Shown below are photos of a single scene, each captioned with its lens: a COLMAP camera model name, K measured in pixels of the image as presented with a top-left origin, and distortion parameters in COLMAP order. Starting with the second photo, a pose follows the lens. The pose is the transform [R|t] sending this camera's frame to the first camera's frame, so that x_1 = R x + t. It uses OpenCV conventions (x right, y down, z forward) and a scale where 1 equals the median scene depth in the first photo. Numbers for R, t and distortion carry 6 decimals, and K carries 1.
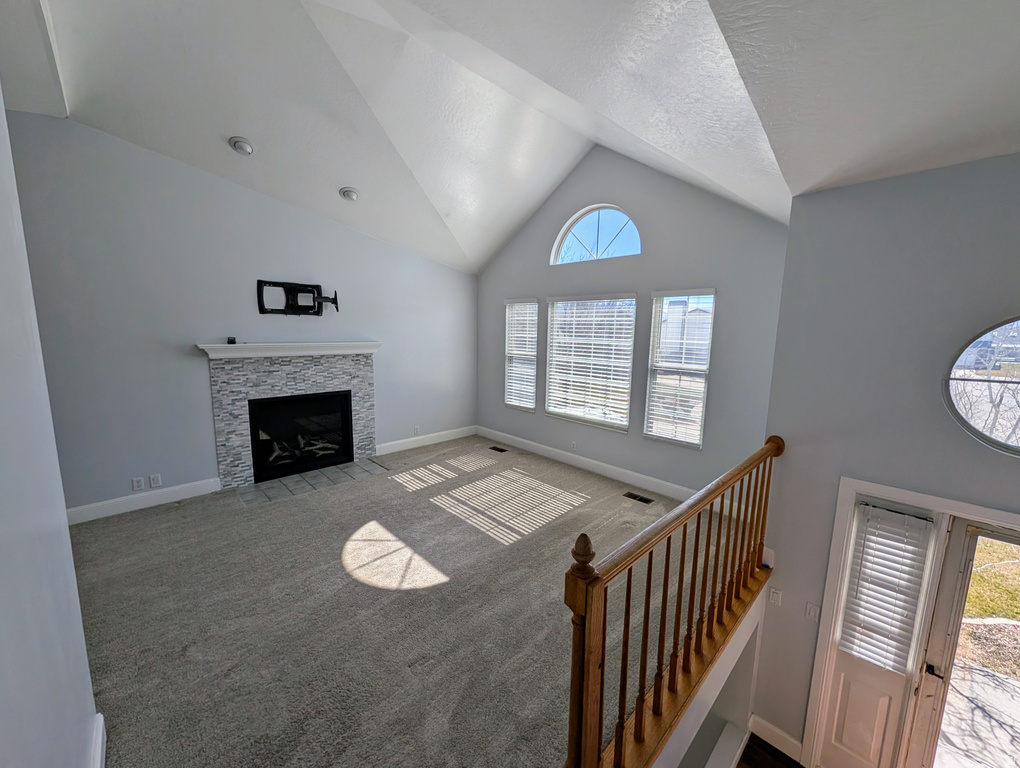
lens RADIAL K [[395.5, 0, 508.7], [0, 395.5, 383.4], [0, 0, 1]] dist [0.000534, 0.000061]
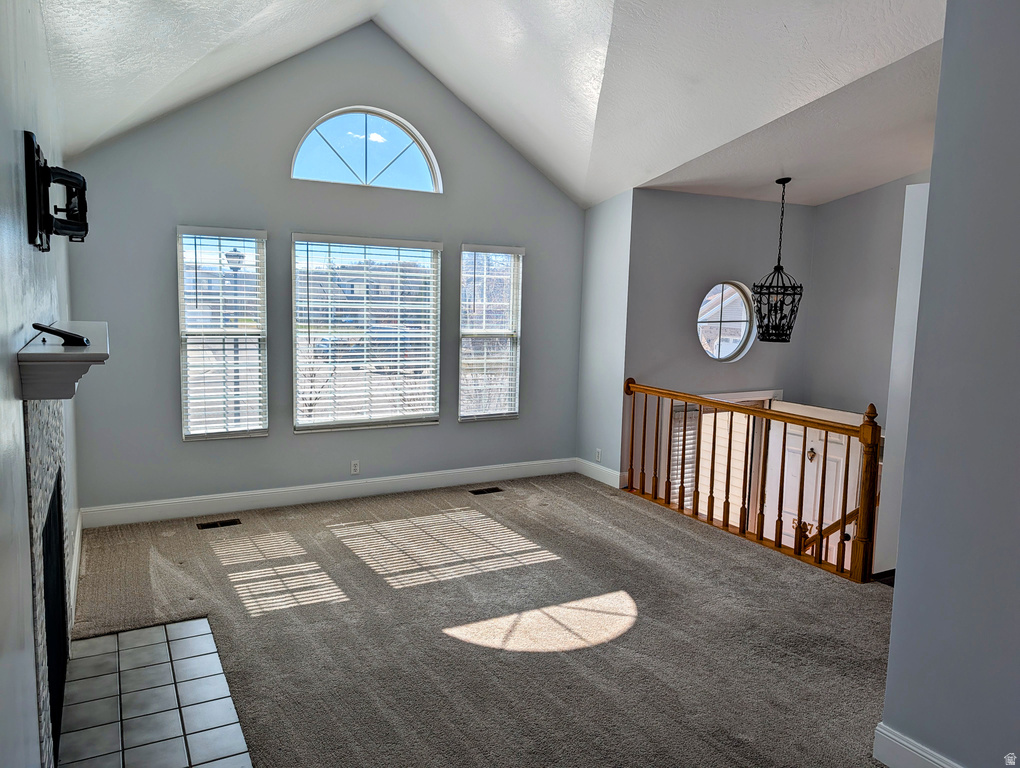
lens RADIAL K [[728.5, 0, 507.7], [0, 728.5, 381.6], [0, 0, 1]] dist [0.011894, -0.016765]
pose [[0.250219, -0.120962, 0.960603, -1.031120], [0.115194, 0.988837, 0.094512, -0.073877], [-0.961312, 0.087007, 0.261360, 0.496539]]
